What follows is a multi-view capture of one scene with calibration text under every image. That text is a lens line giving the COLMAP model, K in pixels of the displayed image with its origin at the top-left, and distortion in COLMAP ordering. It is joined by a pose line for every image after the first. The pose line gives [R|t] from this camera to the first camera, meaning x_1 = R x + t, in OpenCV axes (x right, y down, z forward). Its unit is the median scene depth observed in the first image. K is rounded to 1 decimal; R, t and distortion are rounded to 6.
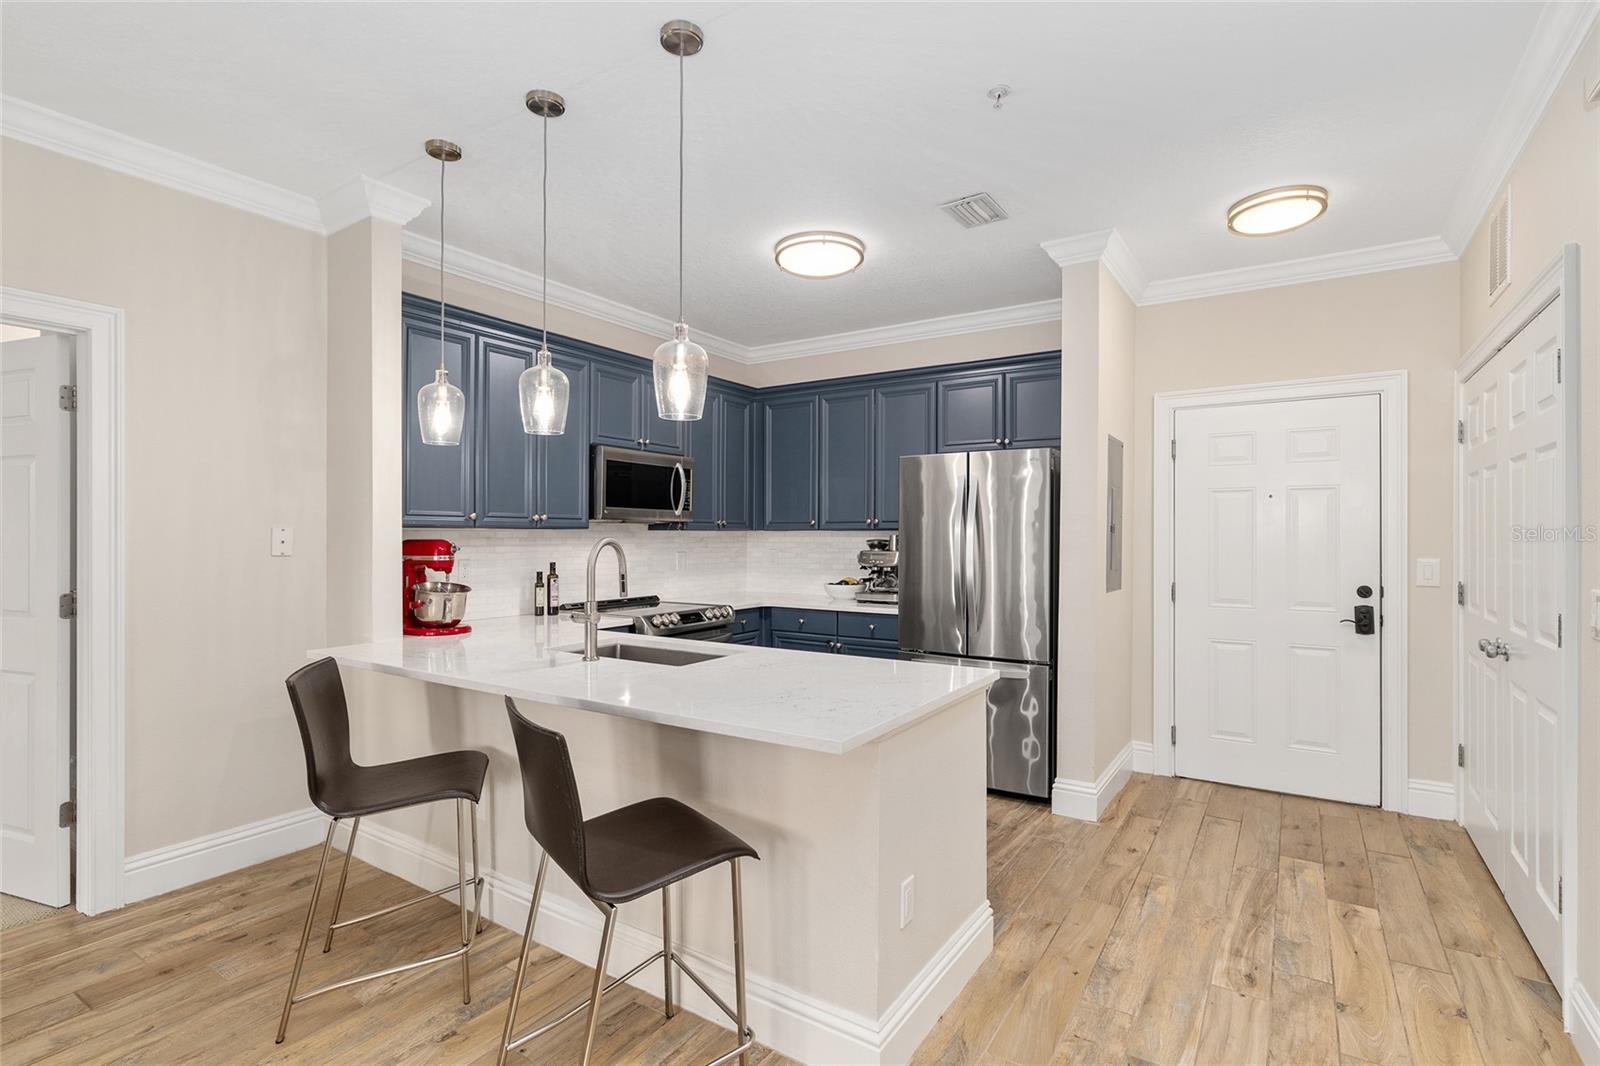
lens RADIAL K [[762.8, 0, 800.0], [0, 762.8, 533.0], [0, 0, 1]] dist [0.000612, 0.000542]
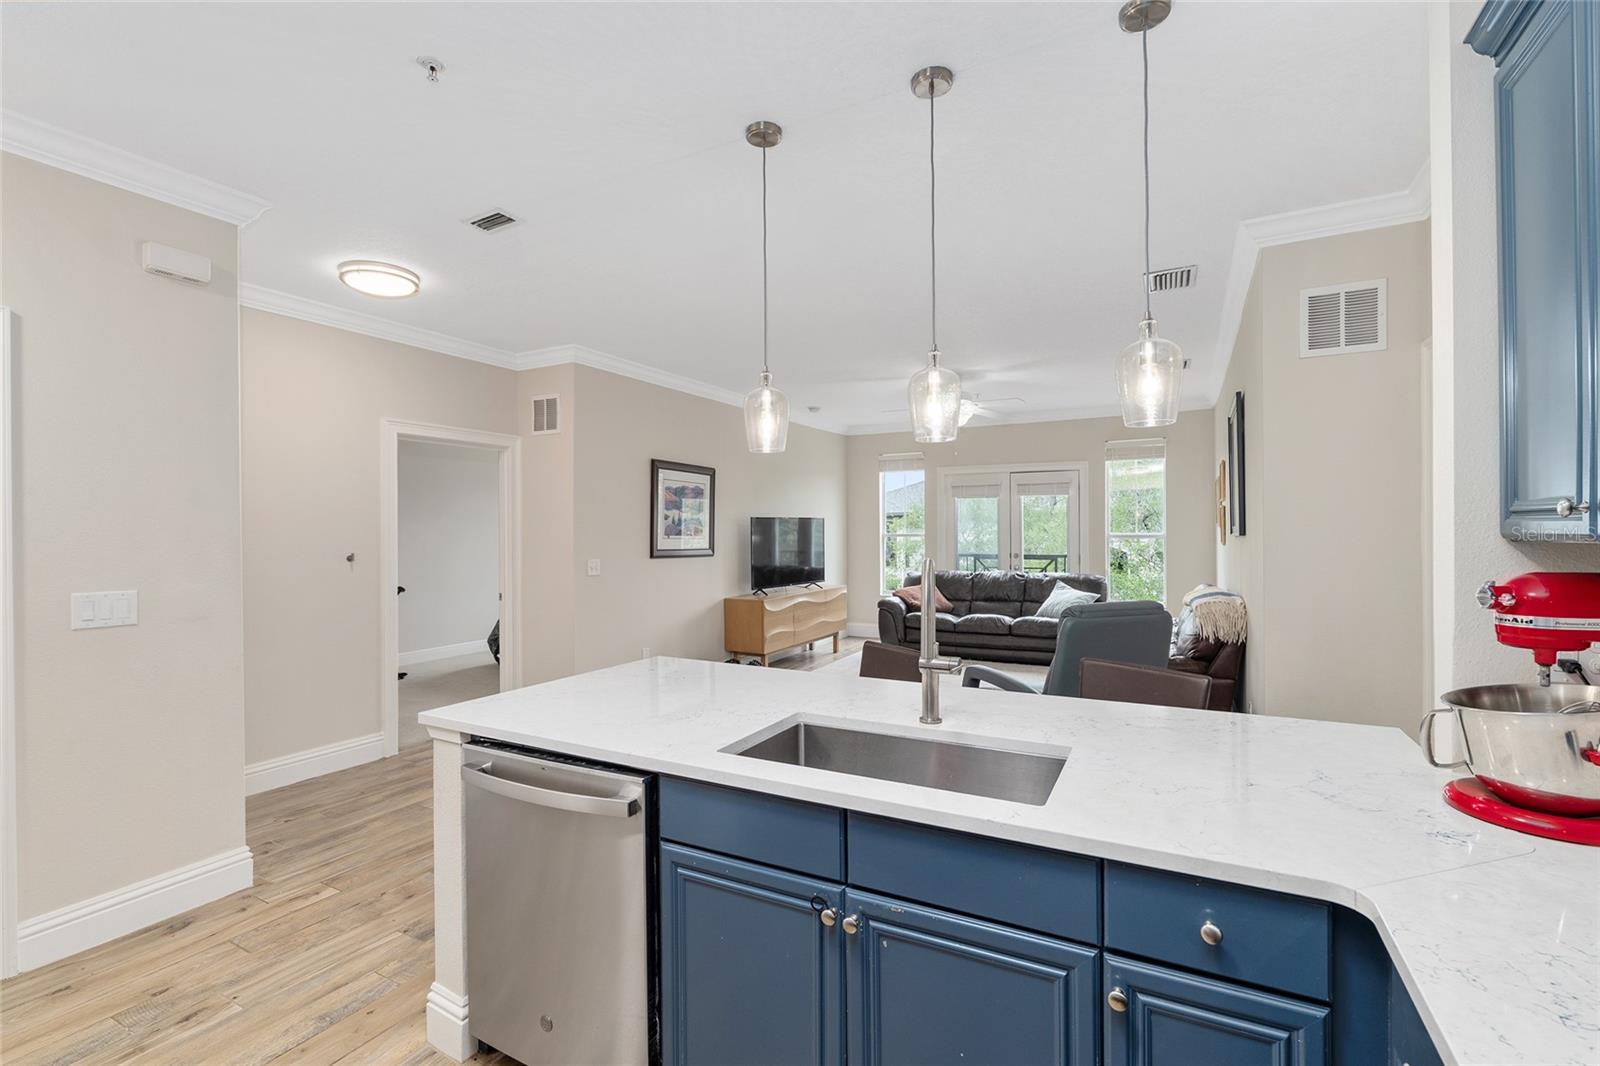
lens RADIAL K [[708.6, 0, 792.7], [0, 708.6, 531.3], [0, 0, 1]] dist [-0.001949, -0.000197]
pose [[-0.997284, 0.005475, -0.073446, -0.058806], [0.005816, 0.999973, -0.004436, -0.010072], [0.073420, -0.004851, -0.997289, 1.089340]]
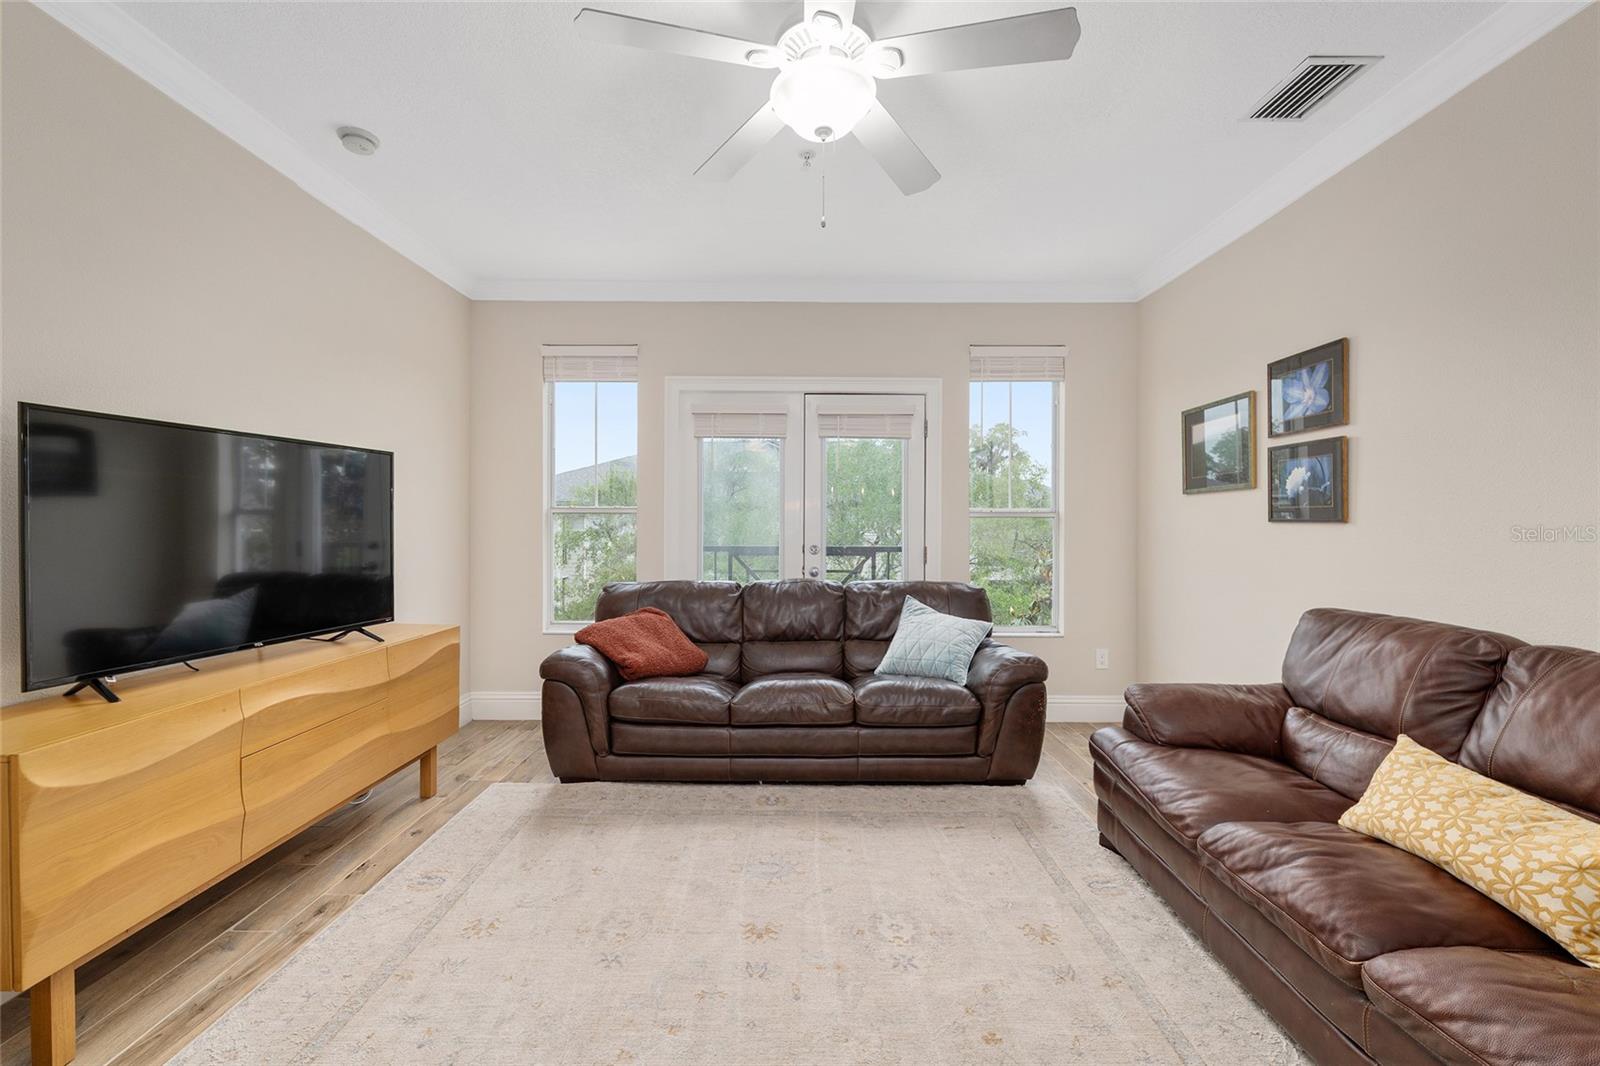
lens RADIAL K [[679.0, 0, 795.5], [0, 679.0, 527.1], [0, 0, 1]] dist [-0.007432, -0.000115]
pose [[-0.845000, -0.002045, -0.534763, -0.260482], [-0.001140, 0.999997, -0.002021, 0.022011], [0.534765, -0.001098, -0.845000, -0.000697]]
